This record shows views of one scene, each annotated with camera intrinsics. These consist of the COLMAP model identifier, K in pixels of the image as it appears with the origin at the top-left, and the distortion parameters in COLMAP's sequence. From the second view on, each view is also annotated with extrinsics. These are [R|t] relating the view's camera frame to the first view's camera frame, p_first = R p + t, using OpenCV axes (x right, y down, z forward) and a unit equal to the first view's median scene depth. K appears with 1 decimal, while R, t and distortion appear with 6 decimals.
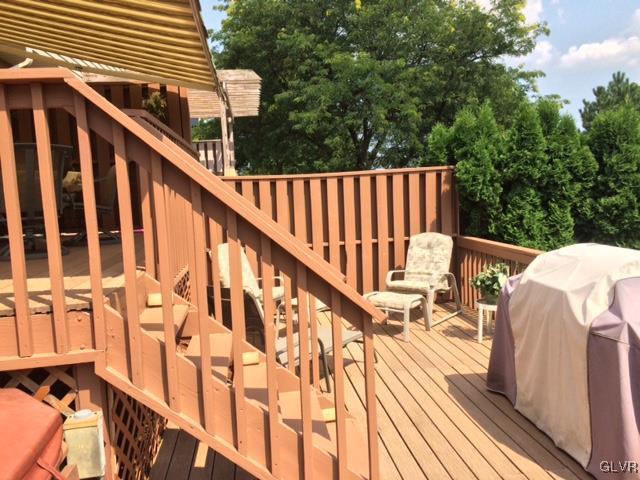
lens RADIAL K [[544.2, 0, 316.7], [0, 544.2, 241.8], [0, 0, 1]] dist [0.090609, -0.125170]
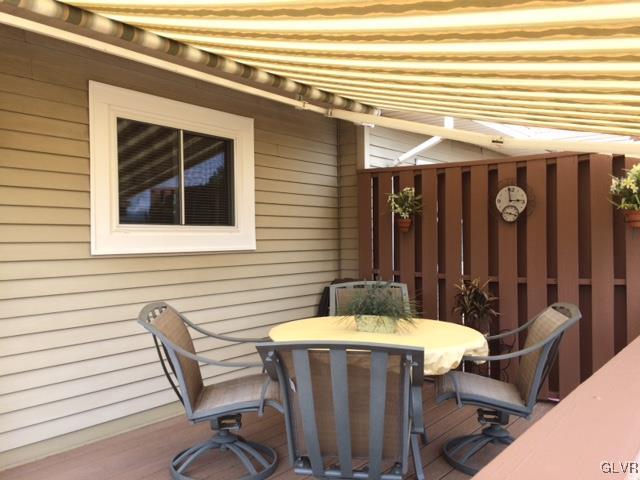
lens RADIAL K [[544.2, 0, 316.7], [0, 544.2, 241.8], [0, 0, 1]] dist [0.090609, -0.125170]
pose [[0.702464, 0.036635, -0.710776, -0.135489], [-0.084769, 0.995872, -0.032448, -0.162956], [0.706653, 0.083045, 0.702670, 0.428514]]
